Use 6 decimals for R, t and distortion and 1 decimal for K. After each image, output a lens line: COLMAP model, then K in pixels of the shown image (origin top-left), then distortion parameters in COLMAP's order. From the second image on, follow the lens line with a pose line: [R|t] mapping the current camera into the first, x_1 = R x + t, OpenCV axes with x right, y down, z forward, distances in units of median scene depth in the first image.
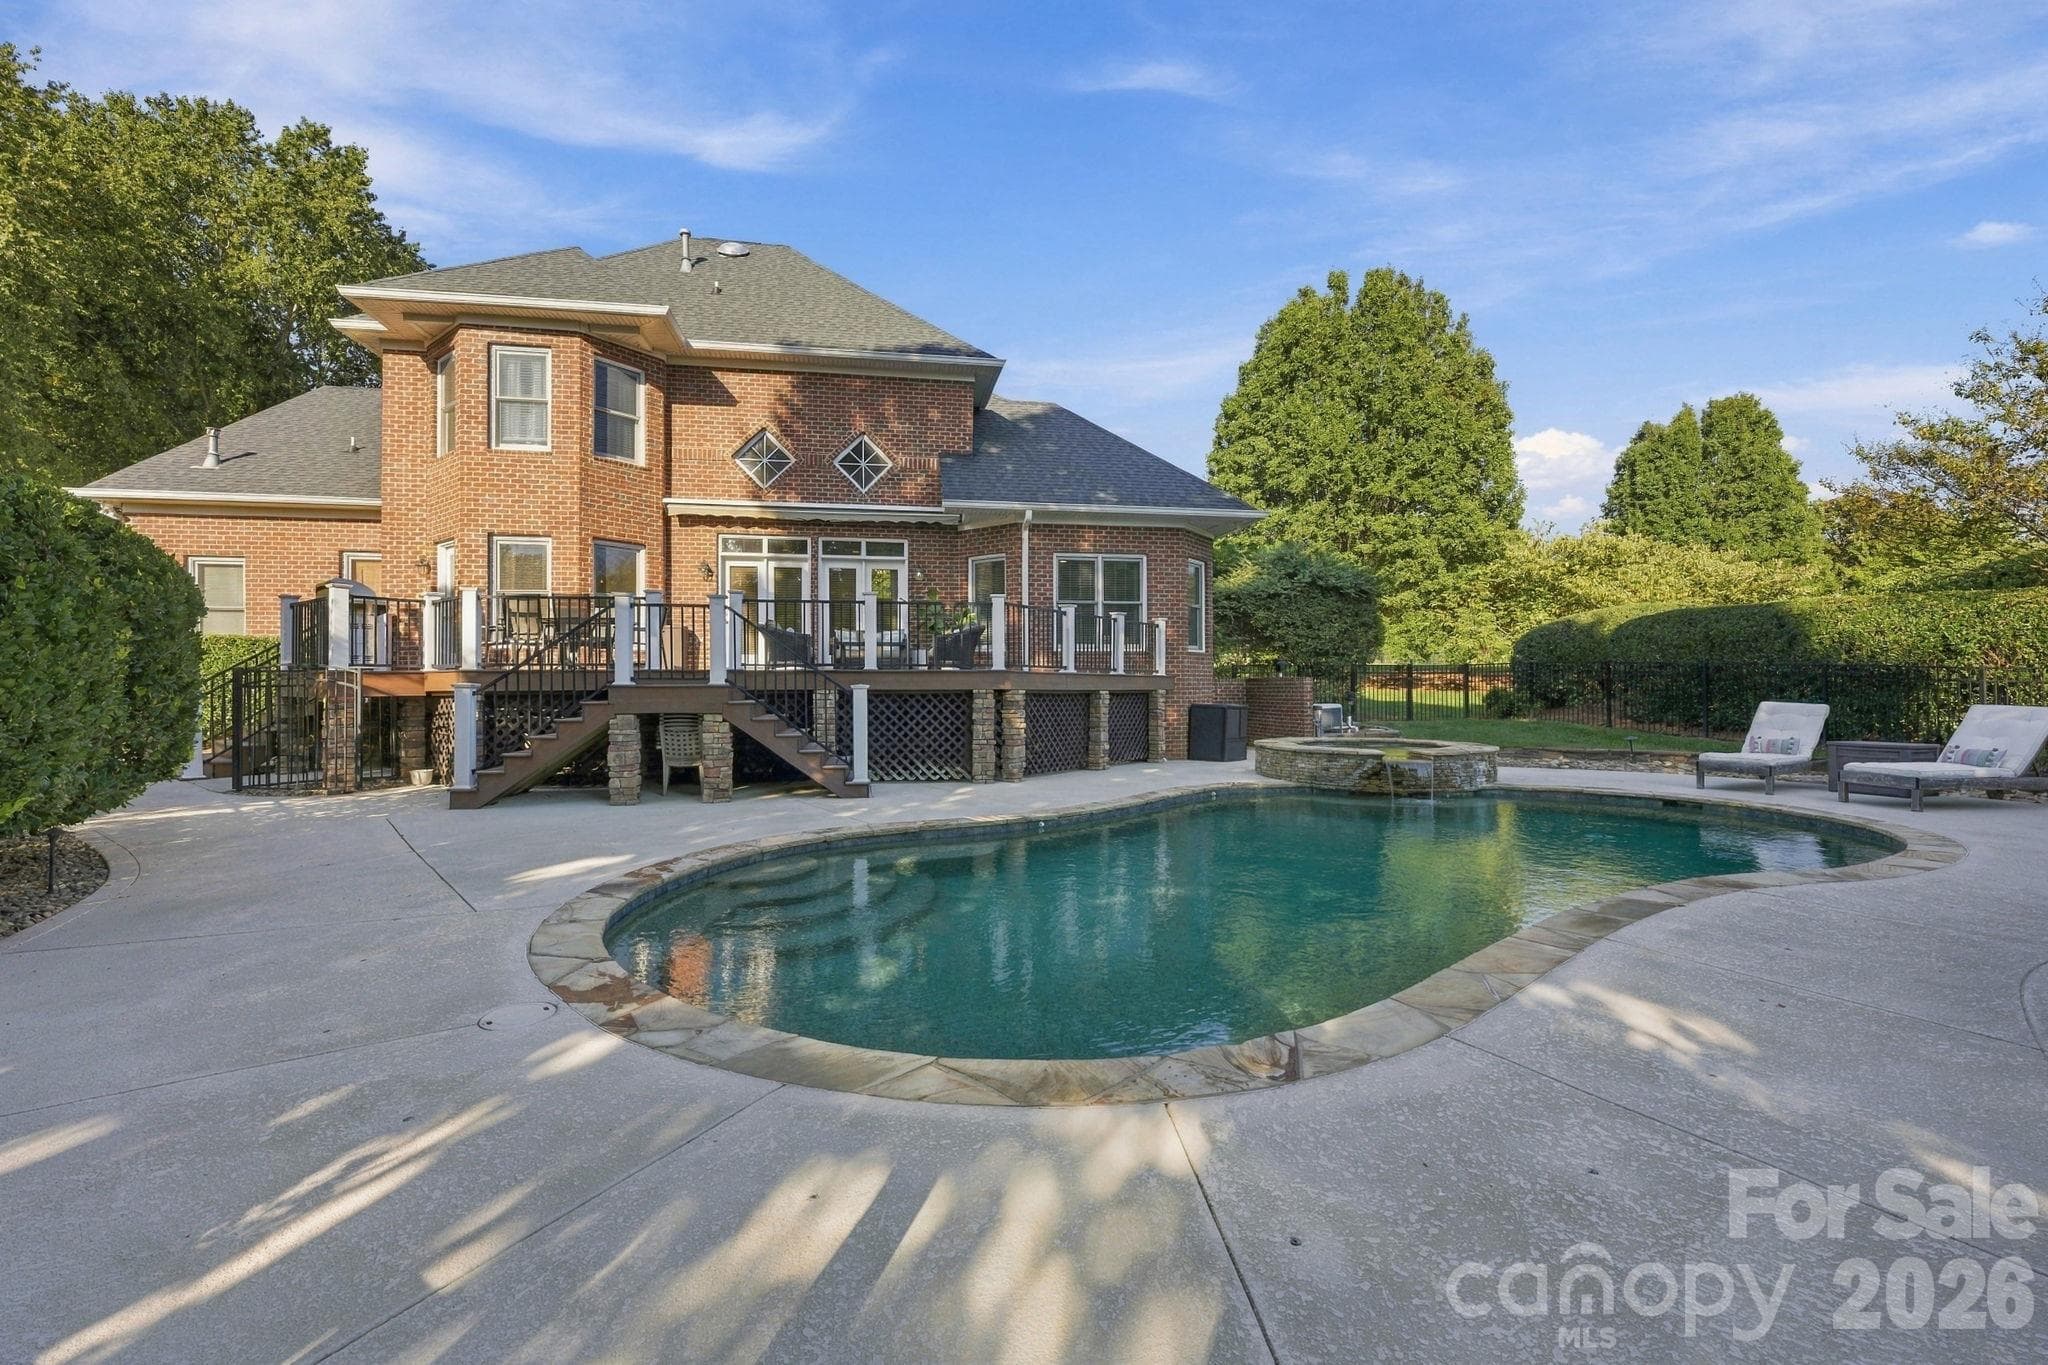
lens RADIAL K [[821.7, 0, 1020.9], [0, 821.7, 676.7], [0, 0, 1]] dist [-0.003307, -0.000114]
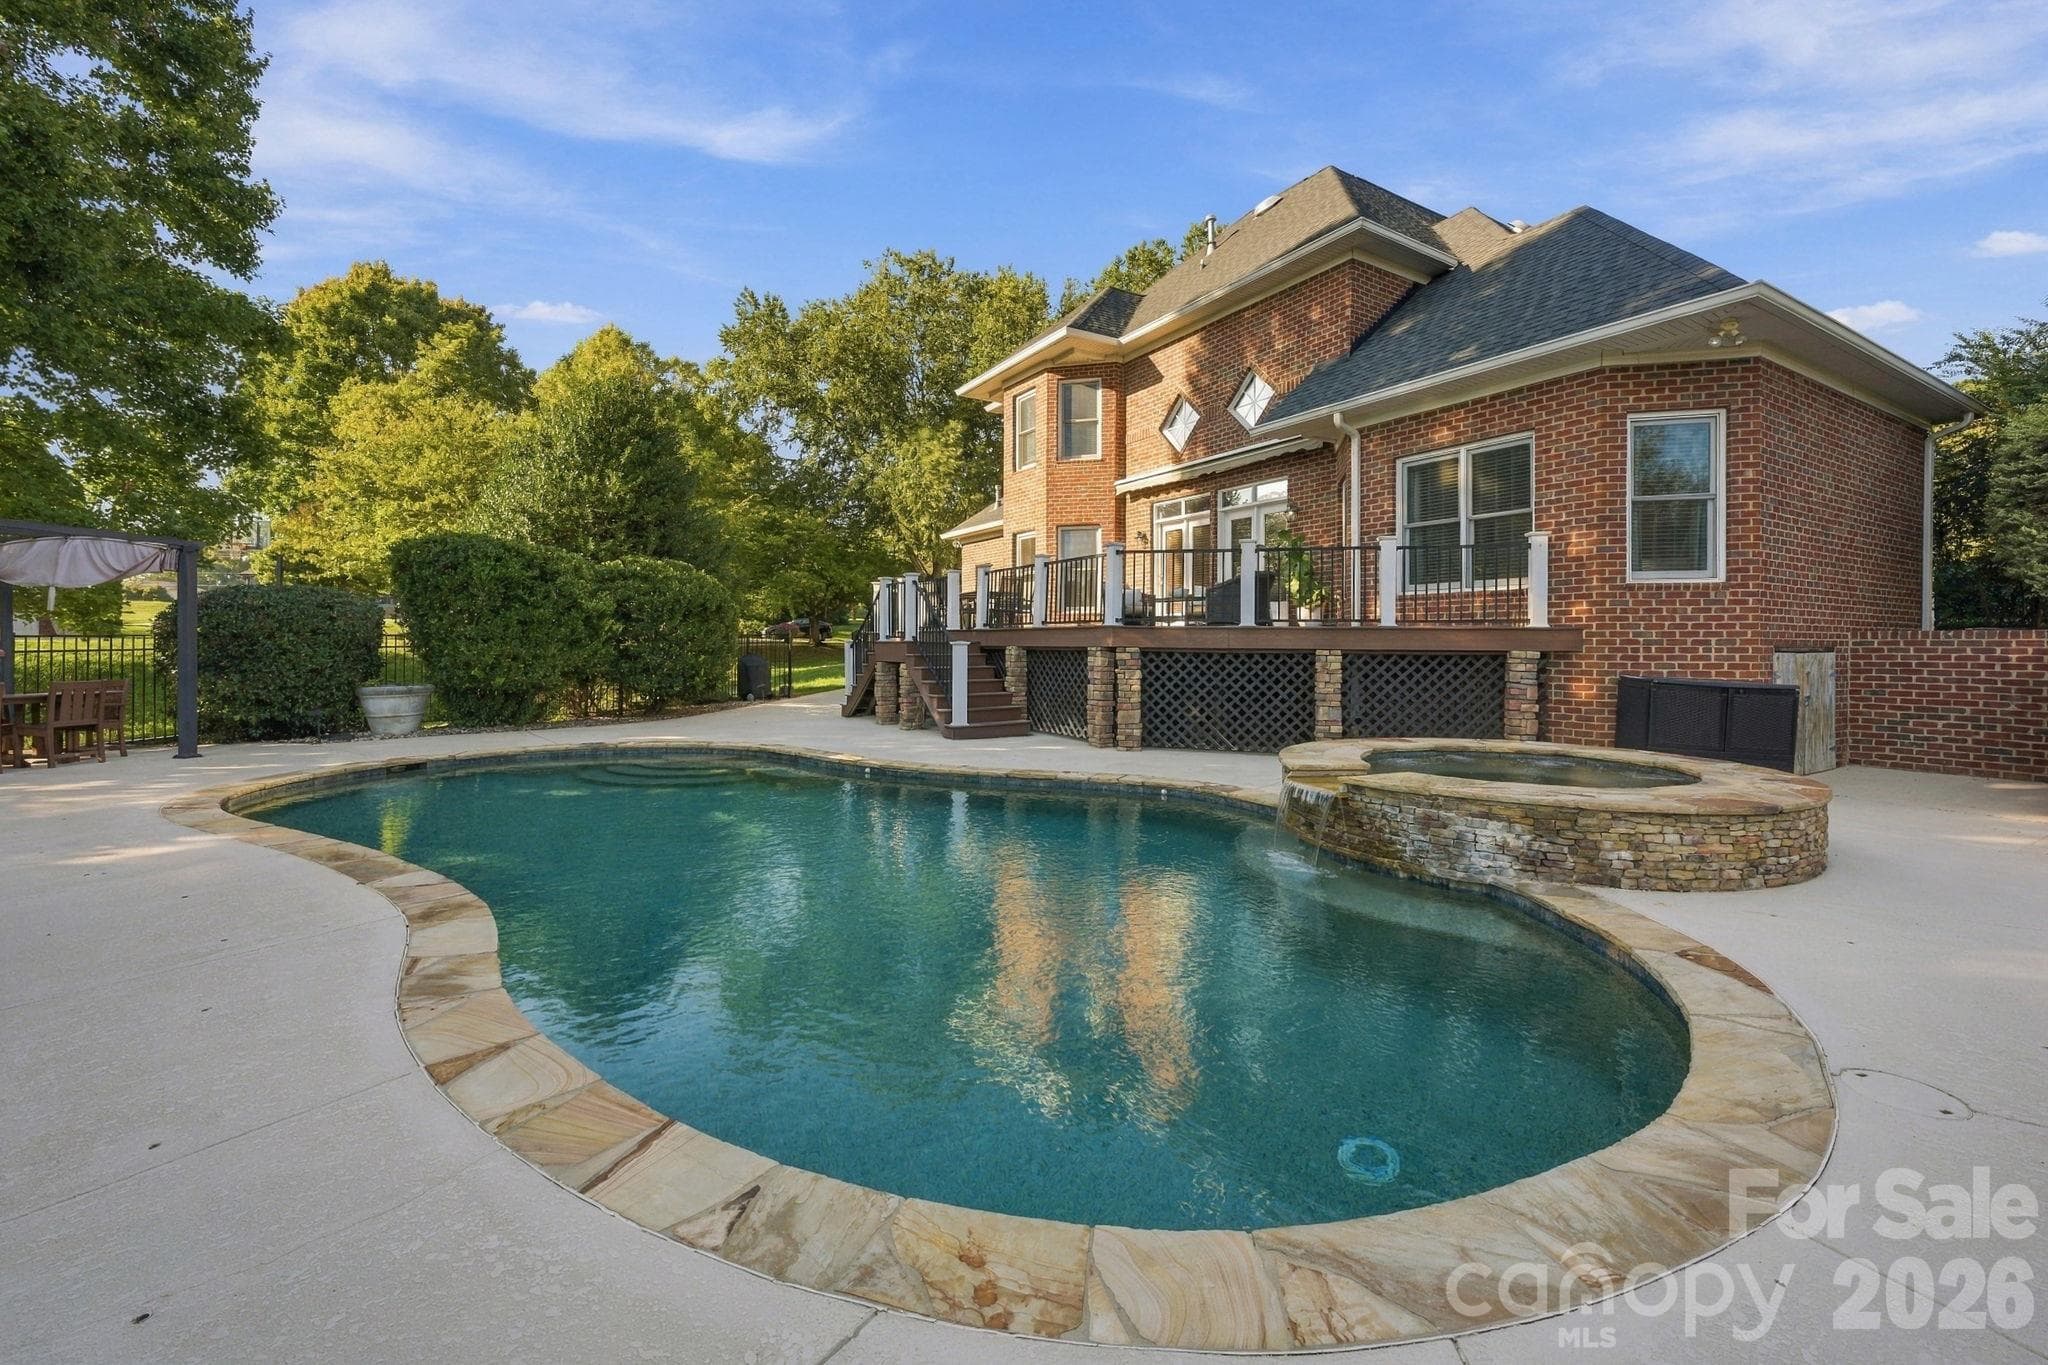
lens RADIAL K [[851.8, 0, 1022.4], [0, 851.8, 638.6], [0, 0, 1]] dist [-0.001034, -0.000010]
pose [[0.363446, -0.004535, -0.931604, 0.631489], [0.005754, 0.999980, -0.002623, 0.007049], [0.931598, -0.004407, 0.363465, 0.437182]]
